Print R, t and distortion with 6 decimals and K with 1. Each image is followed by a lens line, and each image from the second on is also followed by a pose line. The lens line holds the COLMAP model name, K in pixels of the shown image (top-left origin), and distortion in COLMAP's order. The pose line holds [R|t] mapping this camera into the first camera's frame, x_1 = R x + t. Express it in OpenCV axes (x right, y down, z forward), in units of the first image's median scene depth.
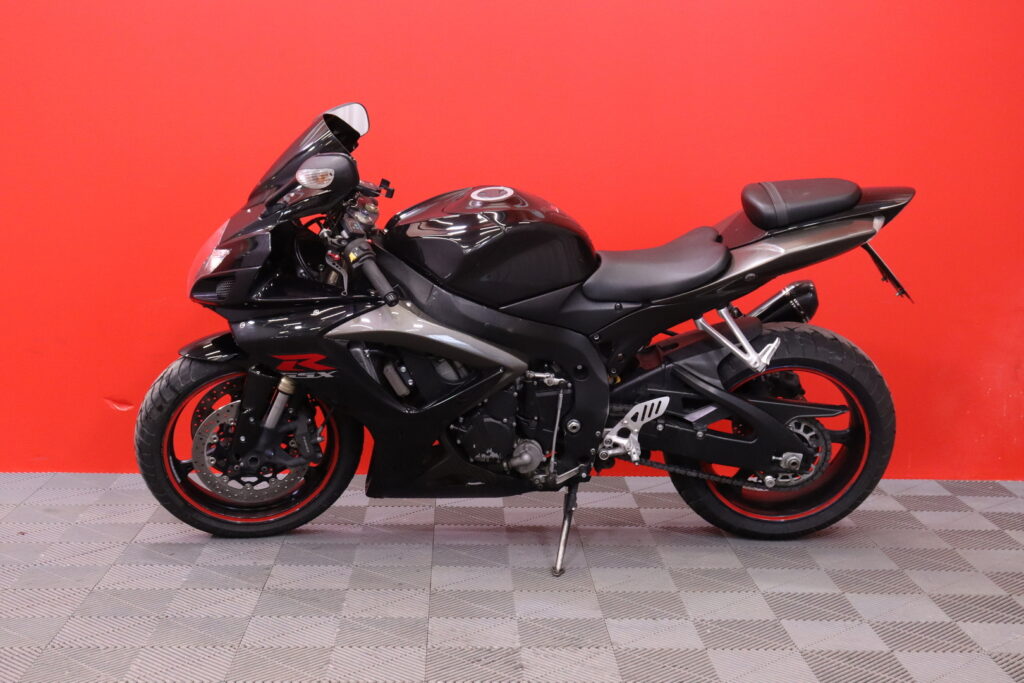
lens RADIAL K [[1574.5, 0, 508.8], [0, 1574.5, 337.3], [0, 0, 1]] dist [0.103854, 0.000000]
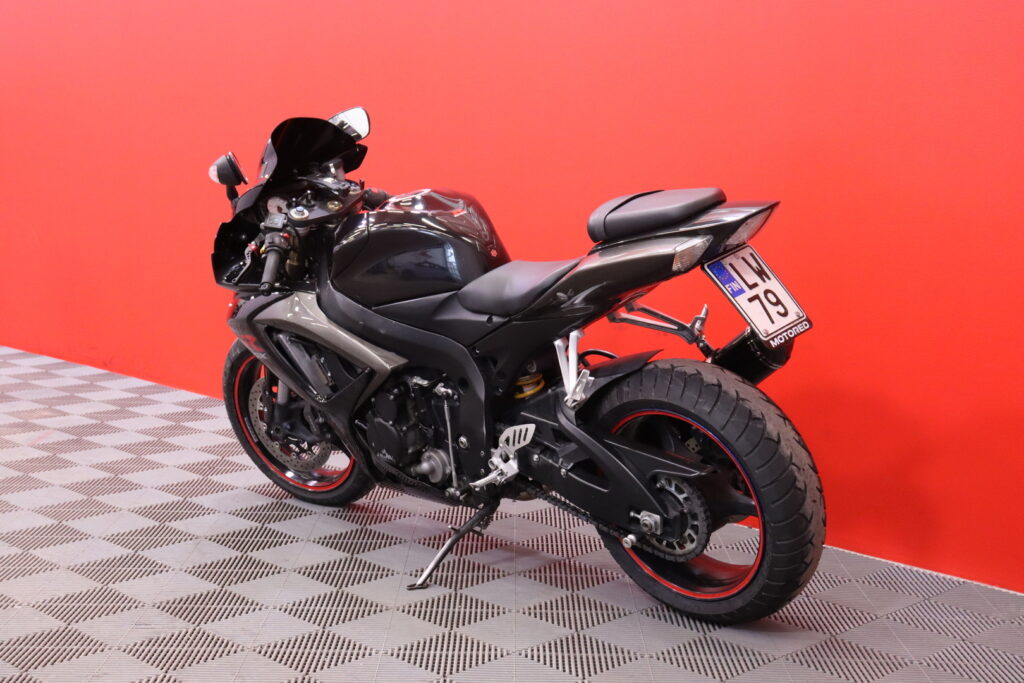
lens RADIAL K [[1574.5, 0, 511.5], [0, 1574.5, 342.0], [0, 0, 1]] dist [0.103854, 0.000000]
pose [[0.640022, 0.093522, -0.762644, 0.778678], [-0.102760, 0.994067, 0.035664, -0.040137], [0.761454, 0.055544, 0.645834, 0.404367]]
